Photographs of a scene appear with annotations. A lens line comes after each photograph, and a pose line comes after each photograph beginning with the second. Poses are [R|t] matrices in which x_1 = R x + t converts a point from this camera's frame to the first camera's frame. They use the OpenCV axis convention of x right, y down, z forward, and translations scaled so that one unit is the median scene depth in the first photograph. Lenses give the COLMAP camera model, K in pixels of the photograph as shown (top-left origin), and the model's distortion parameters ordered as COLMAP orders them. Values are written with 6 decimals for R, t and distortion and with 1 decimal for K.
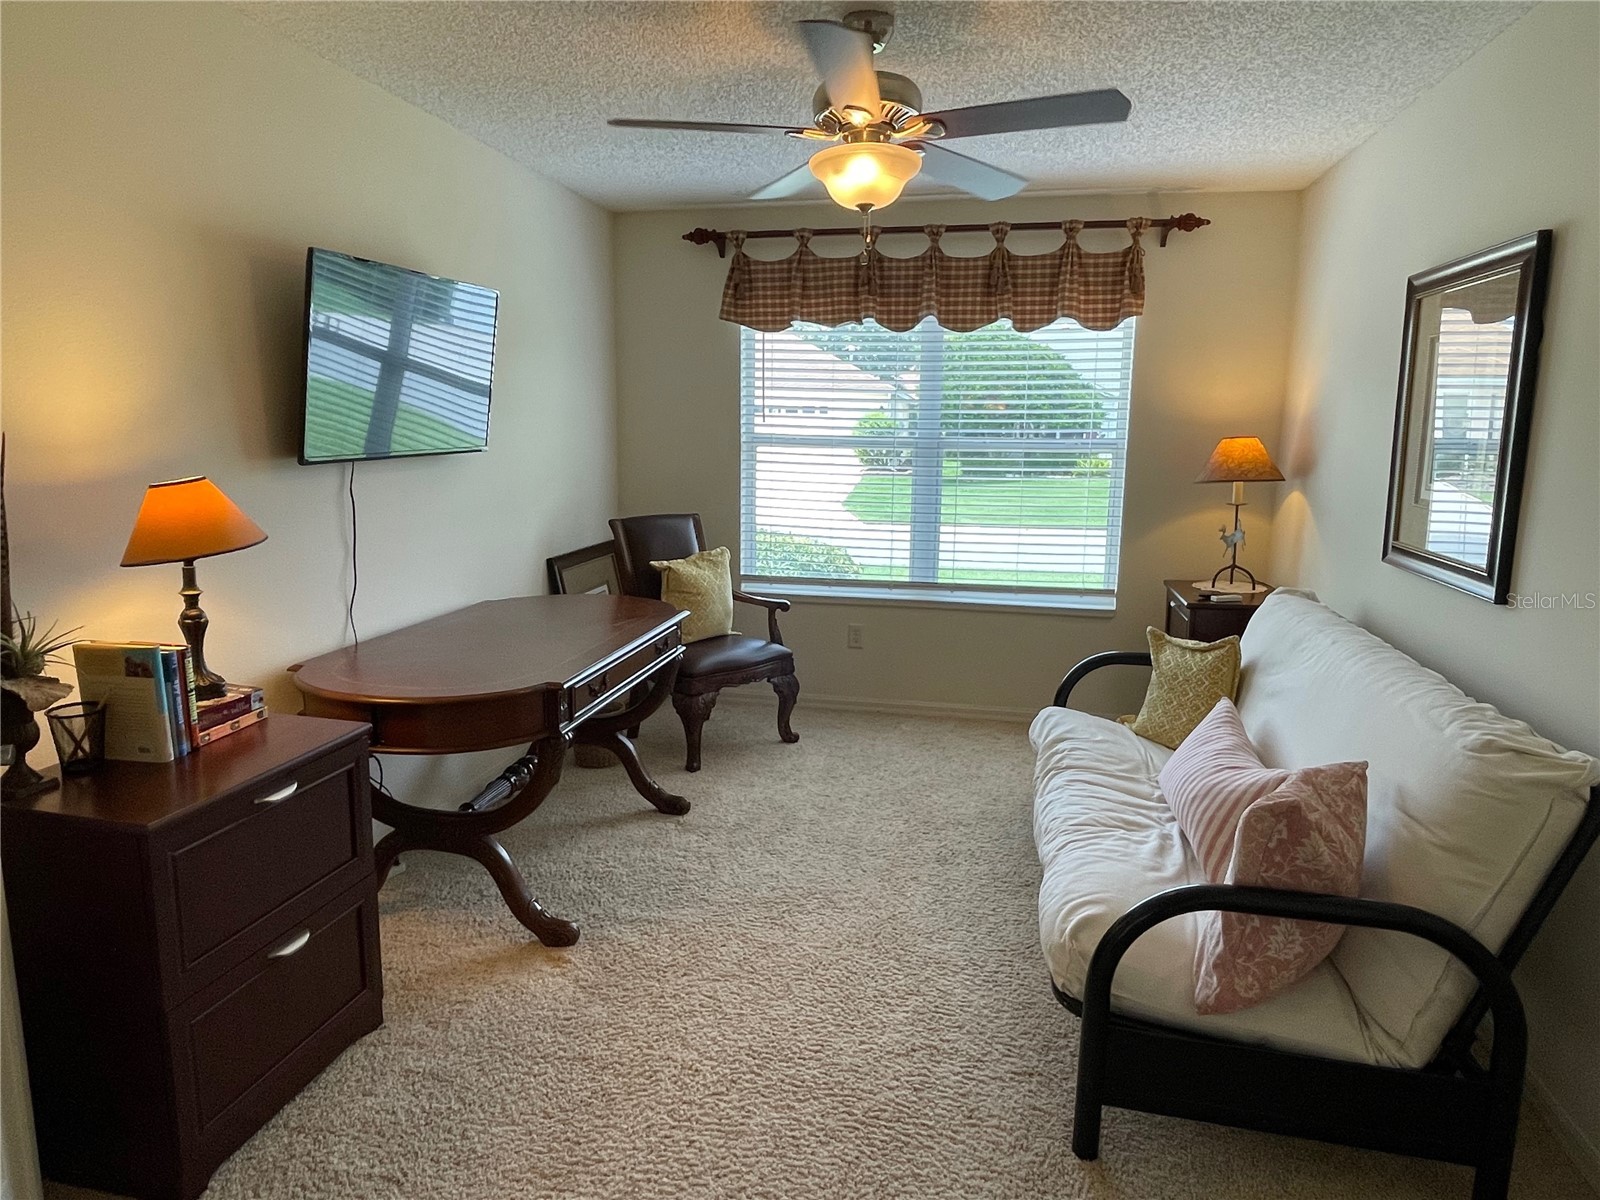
lens RADIAL K [[1012.4, 0, 791.6], [0, 1012.4, 604.3], [0, 0, 1]] dist [-0.005357, -0.002463]
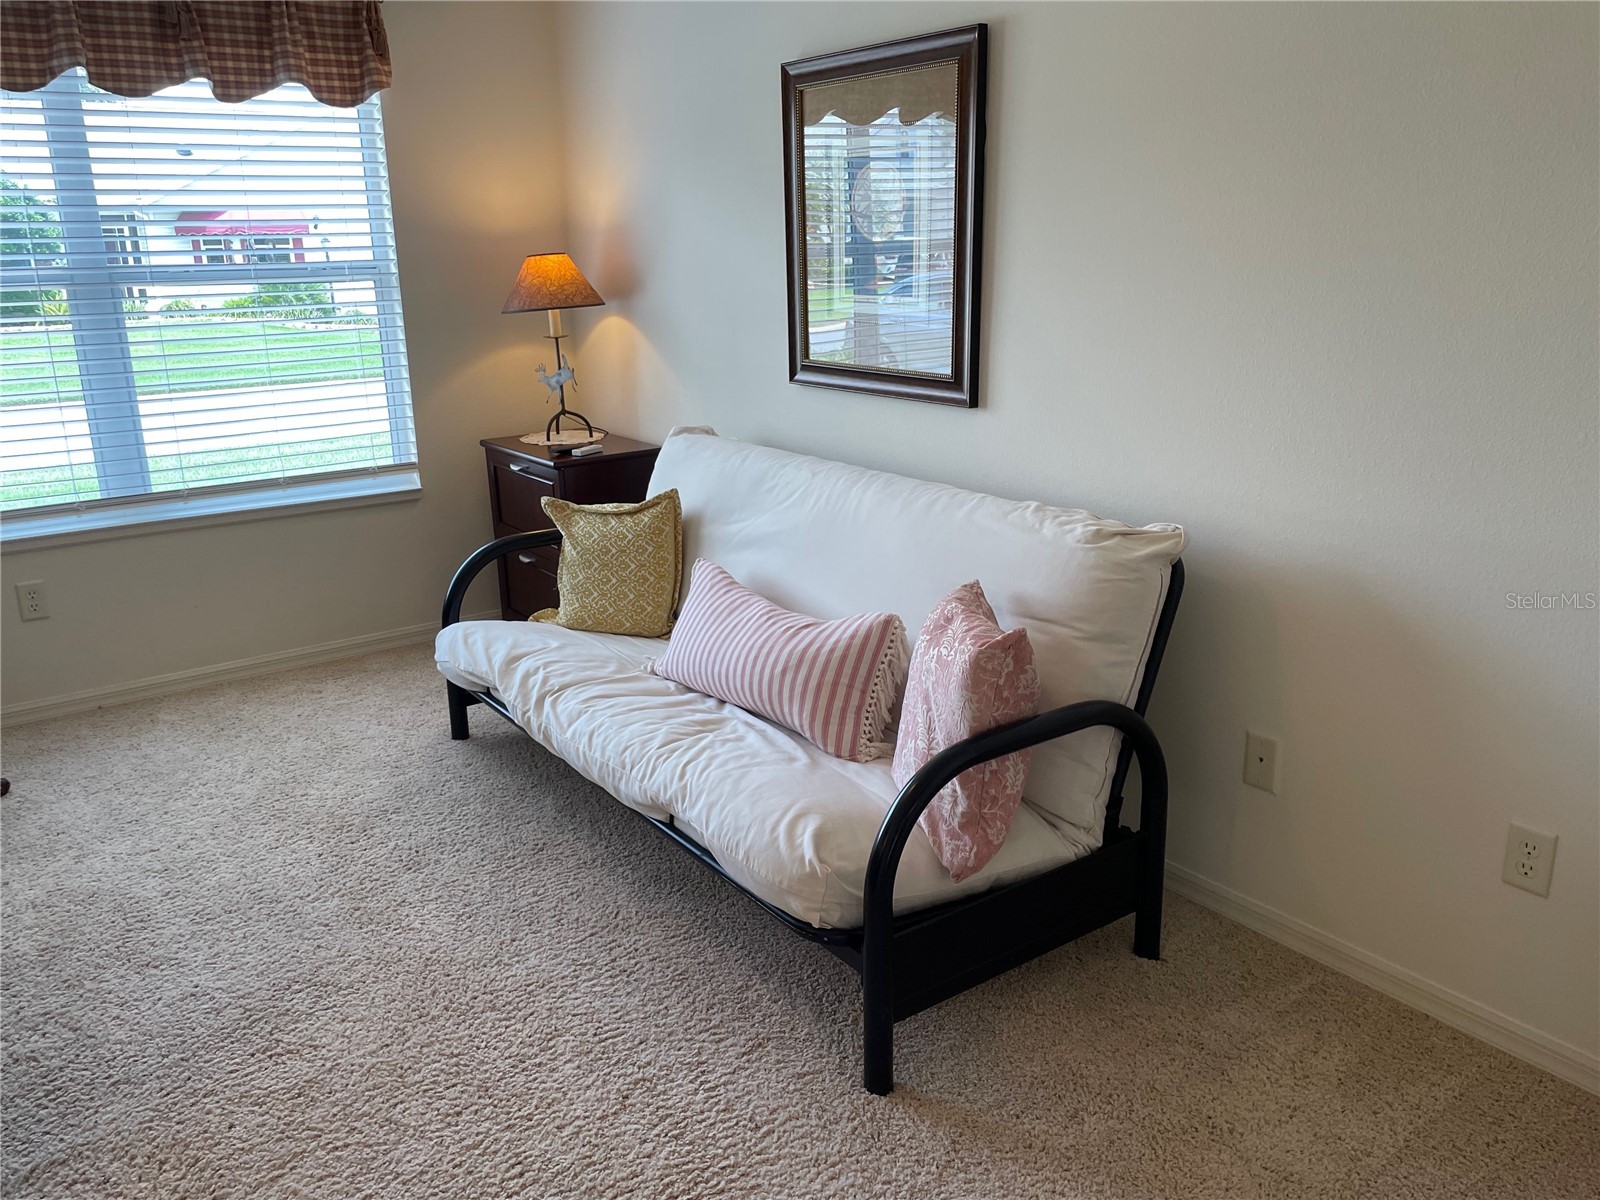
lens RADIAL K [[1224.2, 0, 809.3], [0, 1224.2, 604.8], [0, 0, 1]] dist [0.076819, -0.102876]
pose [[0.643096, -0.232984, 0.729483, -0.284686], [0.155249, 0.972479, 0.173729, -0.036924], [-0.749884, 0.001527, 0.661568, 0.227290]]
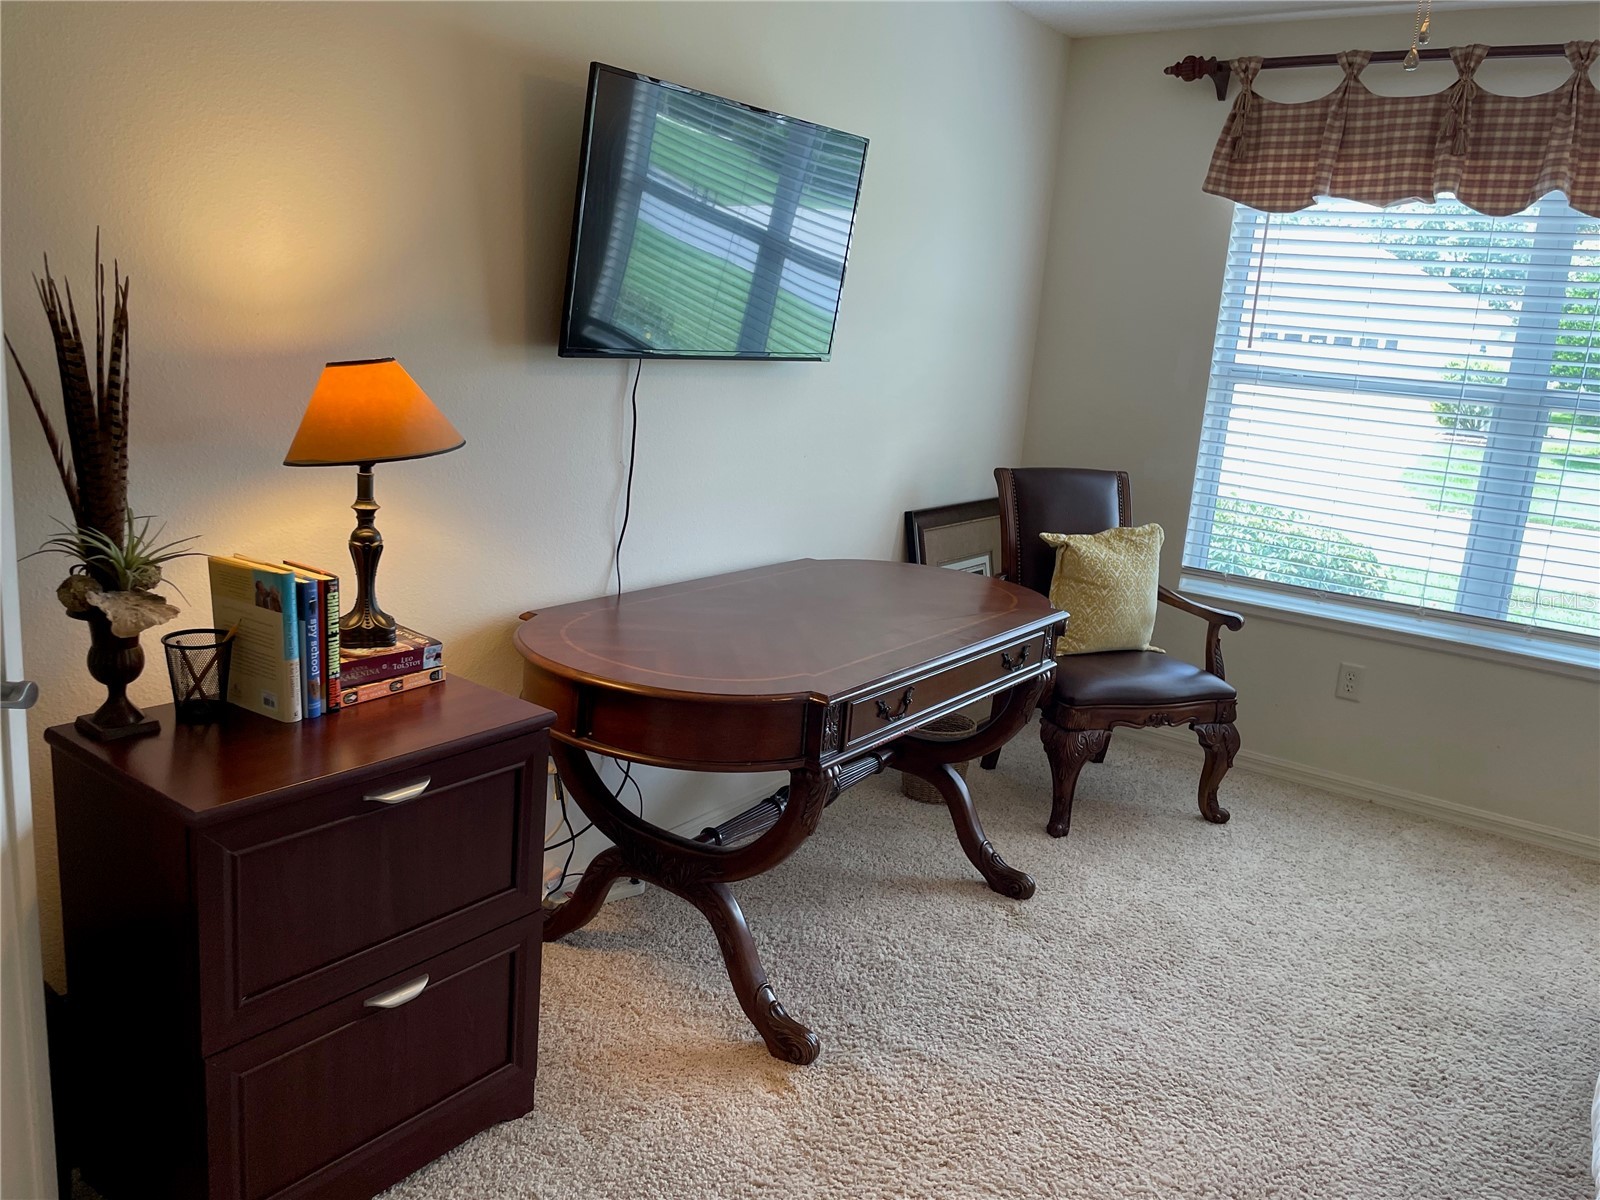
lens RADIAL K [[1224.2, 0, 795.6], [0, 1224.2, 593.1], [0, 0, 1]] dist [0.076819, -0.102876]
pose [[0.912916, 0.141227, -0.382936, 0.054155], [-0.133051, 0.989951, 0.047902, -0.025254], [0.385853, 0.007219, 0.922532, 0.183570]]
